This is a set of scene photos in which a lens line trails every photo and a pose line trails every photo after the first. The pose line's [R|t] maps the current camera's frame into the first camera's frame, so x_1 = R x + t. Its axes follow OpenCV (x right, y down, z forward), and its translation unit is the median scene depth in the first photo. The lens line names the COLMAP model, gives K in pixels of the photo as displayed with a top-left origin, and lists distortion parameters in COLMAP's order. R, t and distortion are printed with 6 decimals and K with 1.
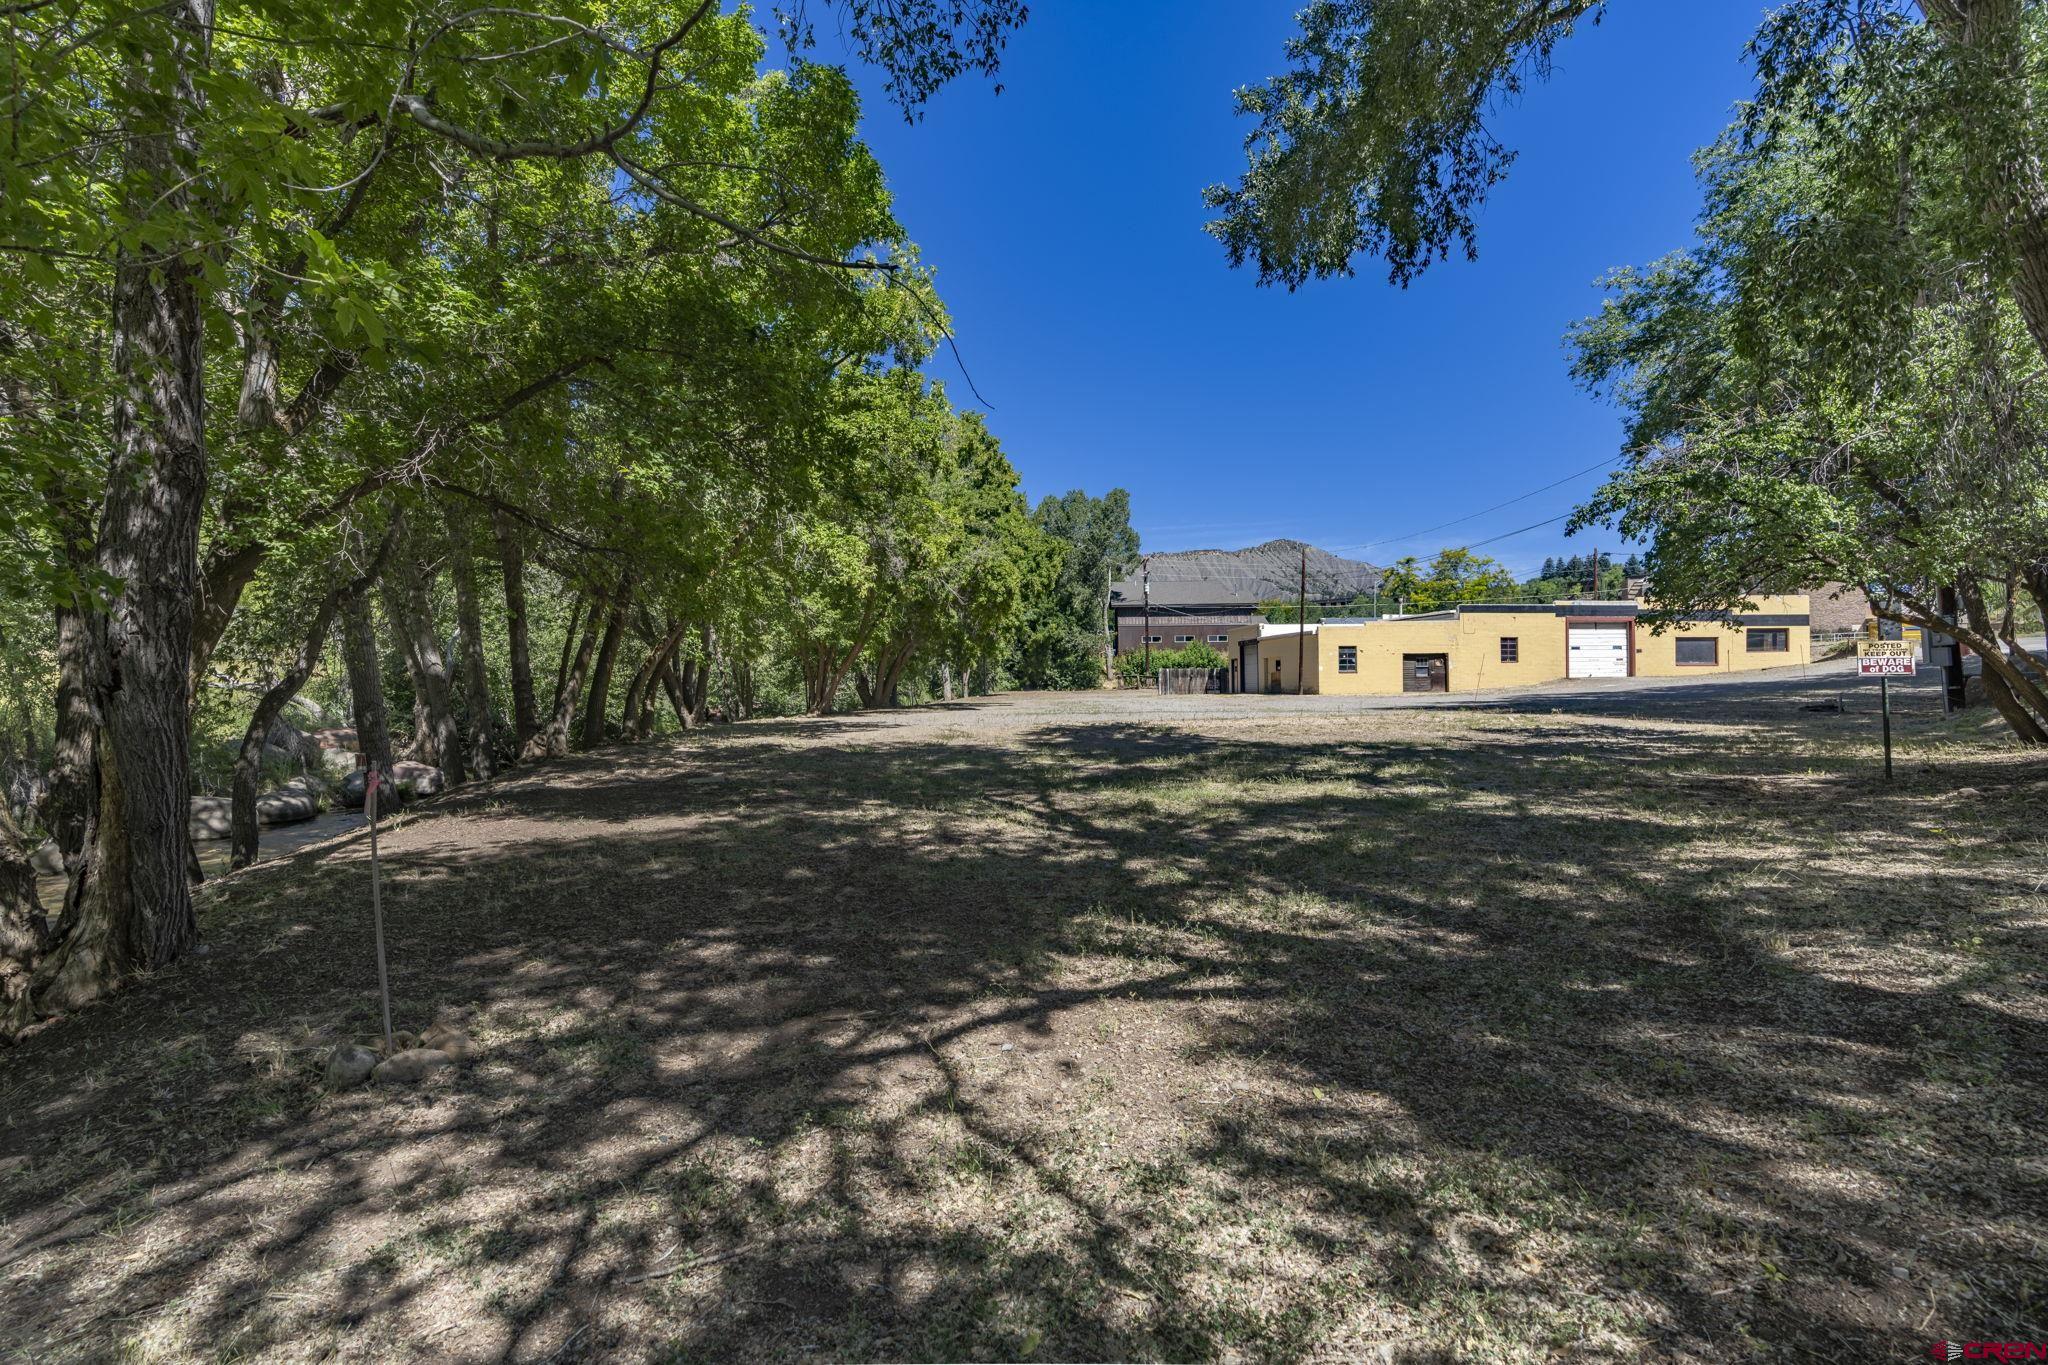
lens RADIAL K [[915.6, 0, 1013.3], [0, 915.6, 682.1], [0, 0, 1]] dist [0.000822, -0.000381]
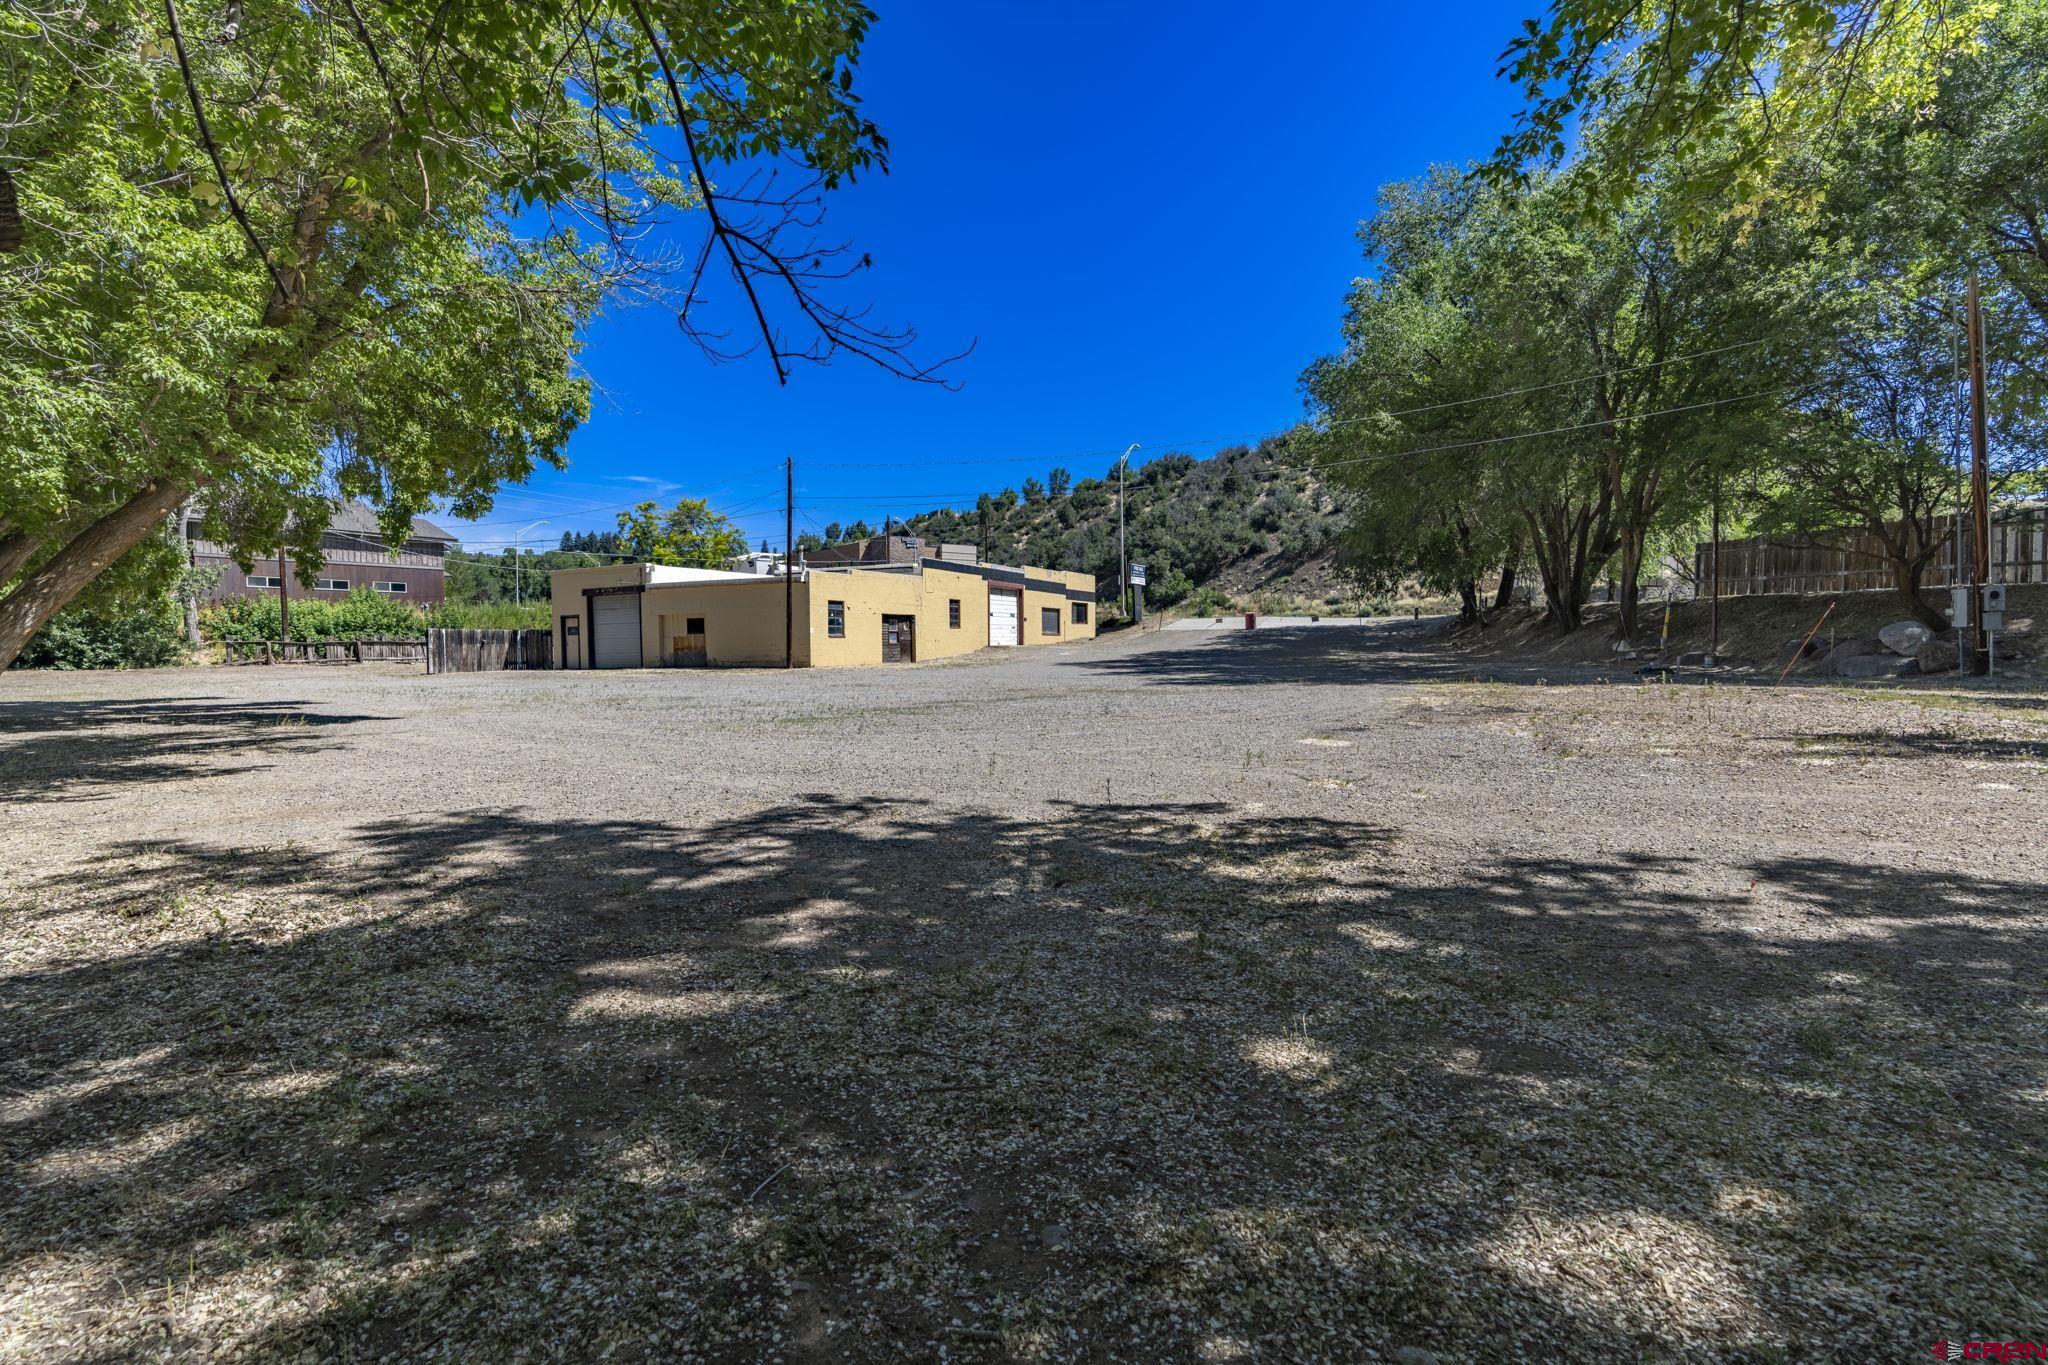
lens RADIAL K [[915.6, 0, 1020.1], [0, 915.6, 670.9], [0, 0, 1]] dist [0.000822, -0.000381]
pose [[0.524845, -0.018568, 0.850995, -0.171318], [0.002700, 0.999793, 0.020149, 0.002037], [-0.851193, -0.008277, 0.524787, 0.479863]]
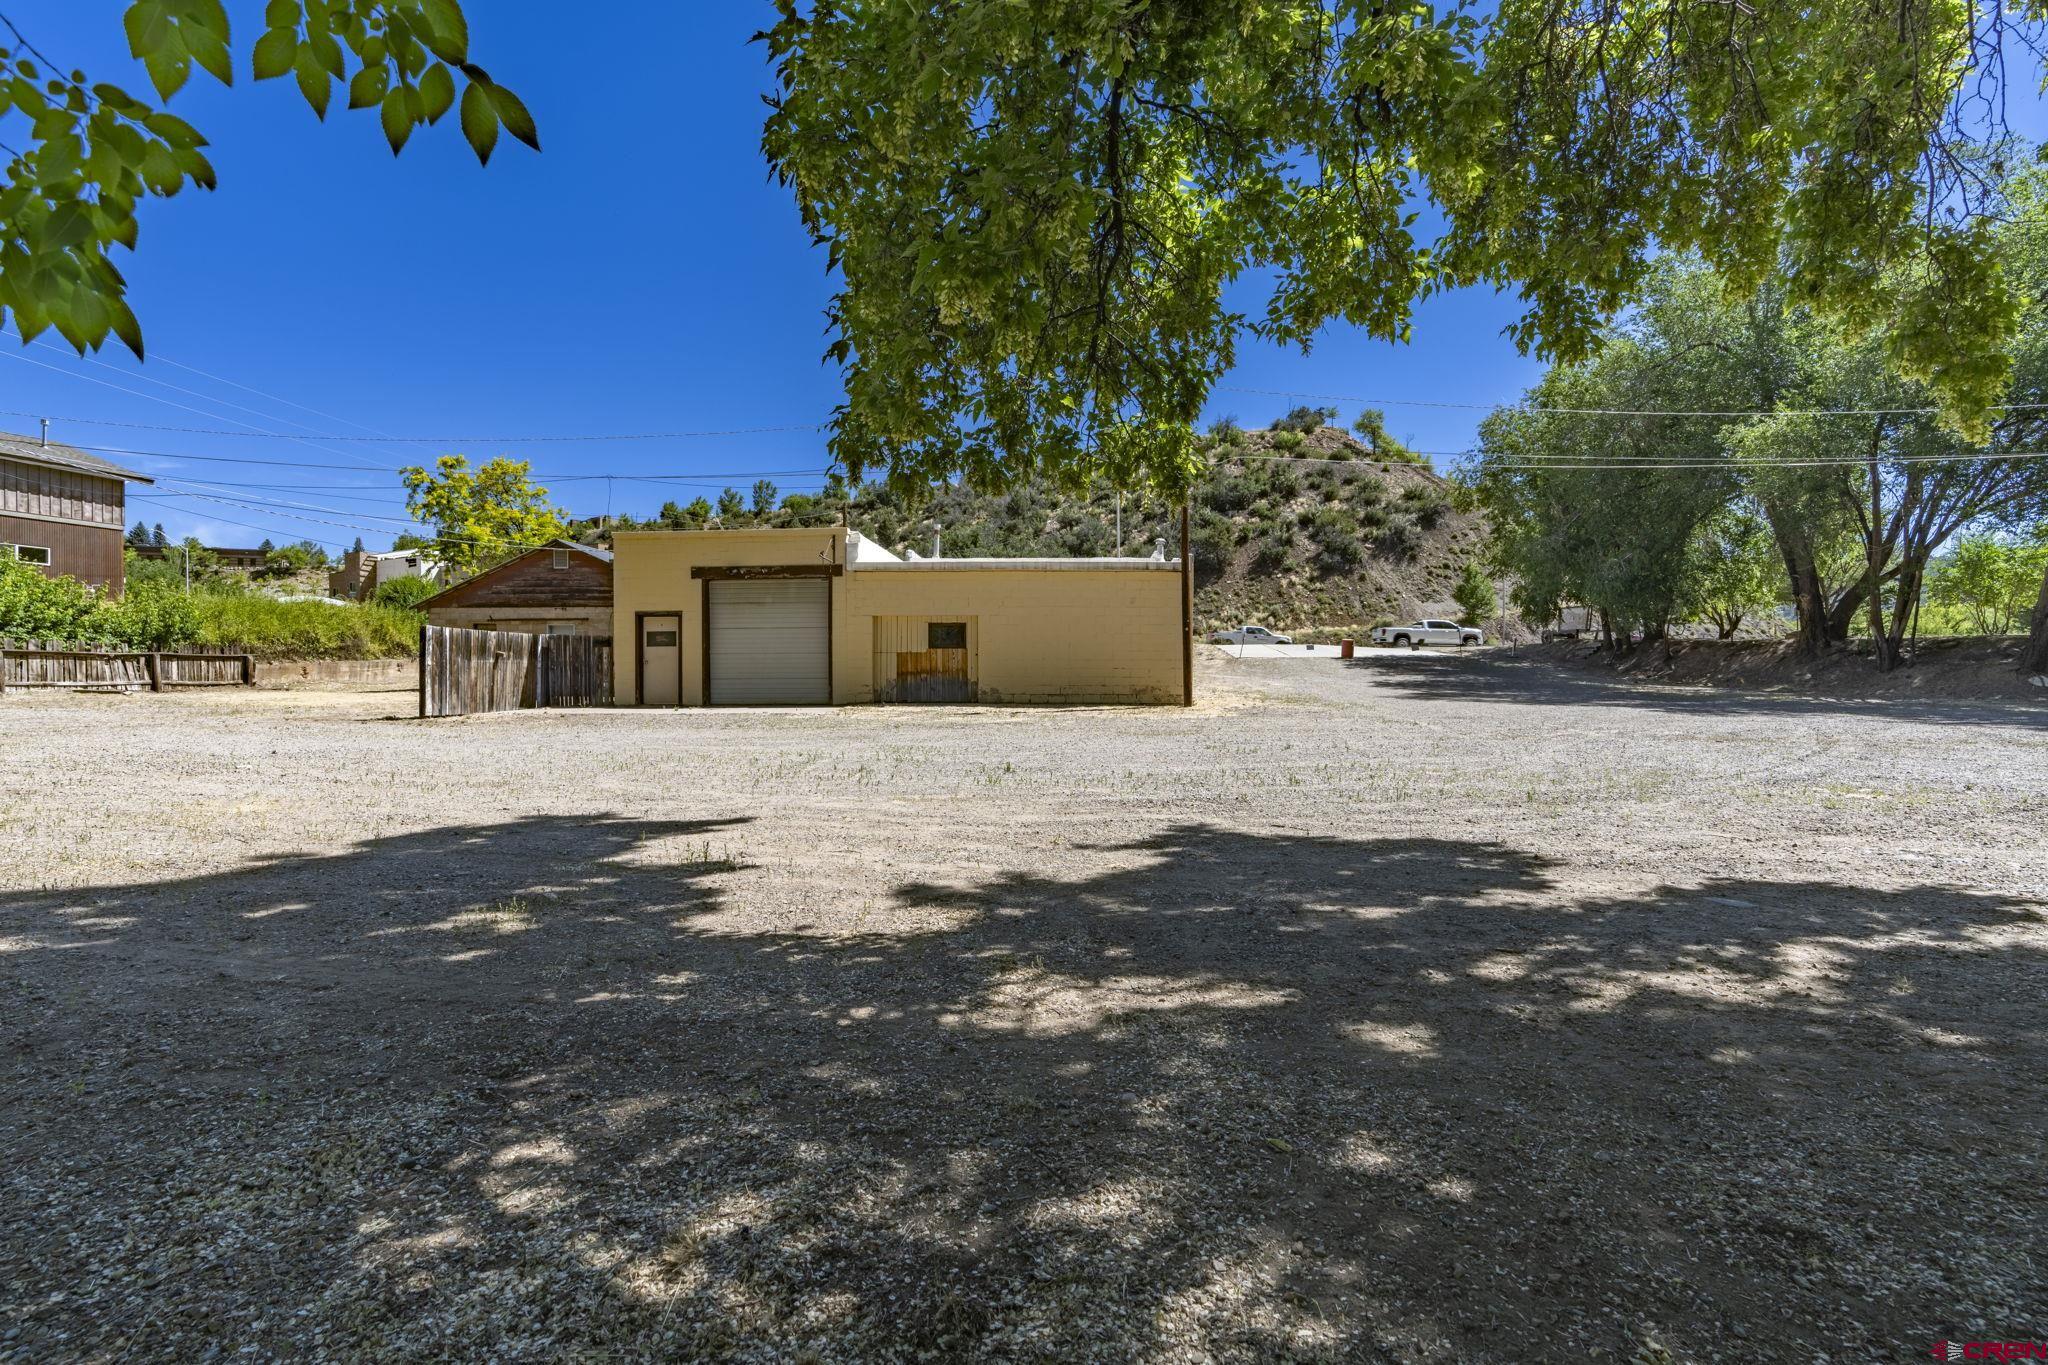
lens RADIAL K [[915.6, 0, 1028.2], [0, 915.6, 671.9], [0, 0, 1]] dist [0.000822, -0.000381]
pose [[0.156725, 0.010894, 0.987582, -0.120236], [-0.005448, 0.999933, -0.010166, 0.002454], [-0.987627, -0.003787, 0.156774, 0.968722]]
